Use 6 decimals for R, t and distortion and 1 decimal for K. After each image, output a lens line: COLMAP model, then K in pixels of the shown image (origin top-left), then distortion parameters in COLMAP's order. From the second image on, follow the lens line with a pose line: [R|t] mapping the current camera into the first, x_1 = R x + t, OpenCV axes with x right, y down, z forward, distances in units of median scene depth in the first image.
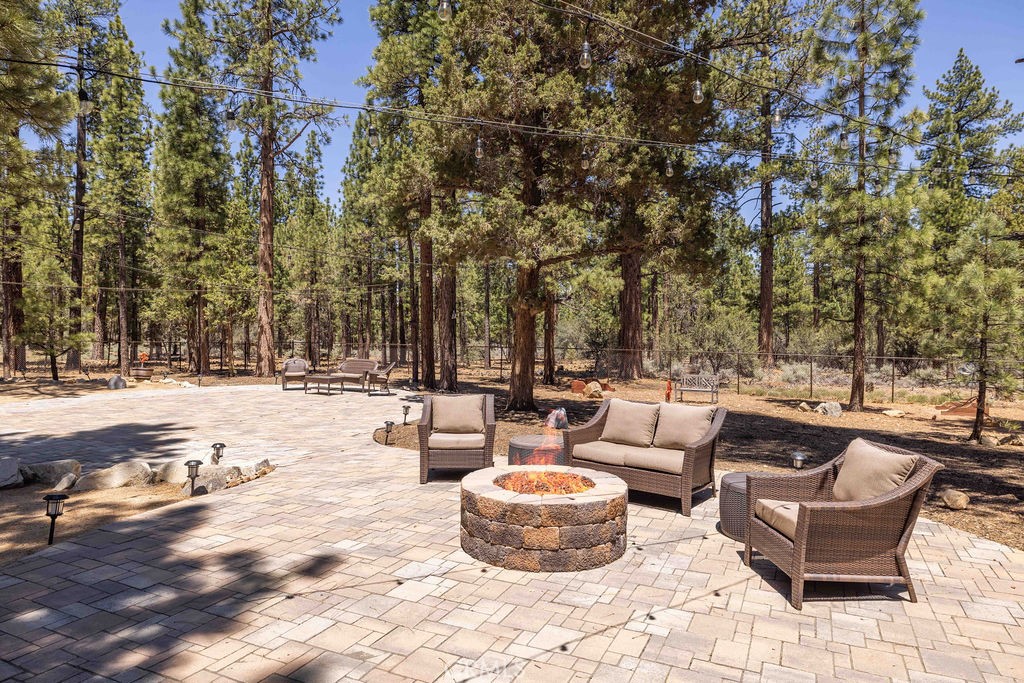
lens RADIAL K [[626.2, 0, 531.1], [0, 626.2, 323.9], [0, 0, 1]] dist [-0.002843, 0.001276]
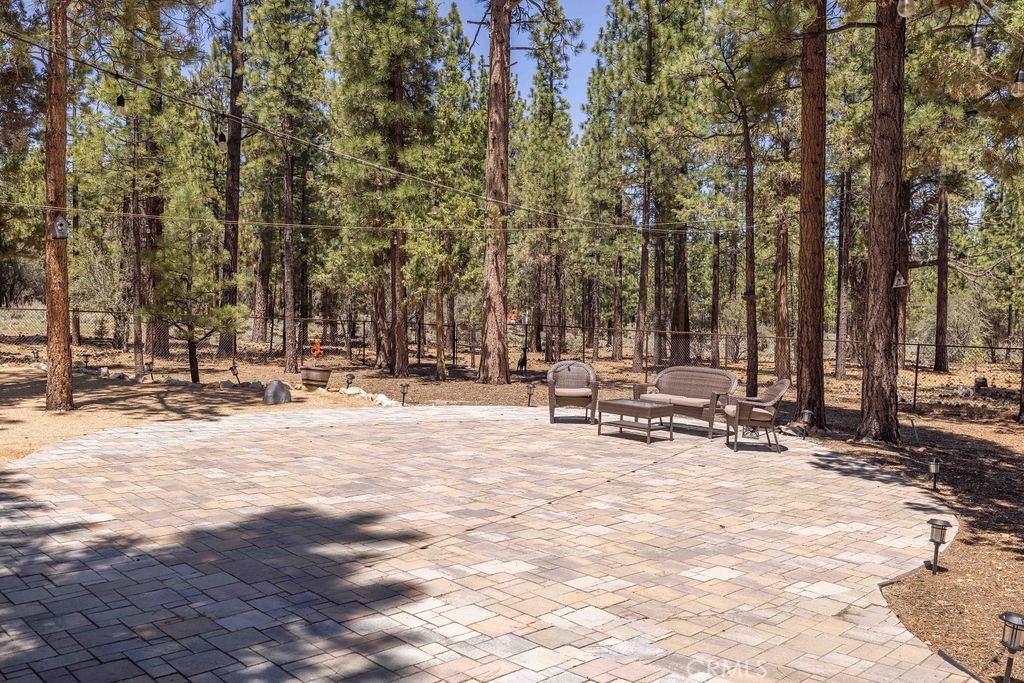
lens RADIAL K [[917.4, 0, 511.0], [0, 917.4, 340.0], [0, 0, 1]] dist [-0.031855, 0.002090]
pose [[0.941523, 0.028553, -0.335736, -0.116948], [-0.013011, 0.998741, 0.048451, 0.001019], [0.336697, -0.041250, 0.940709, 0.185770]]
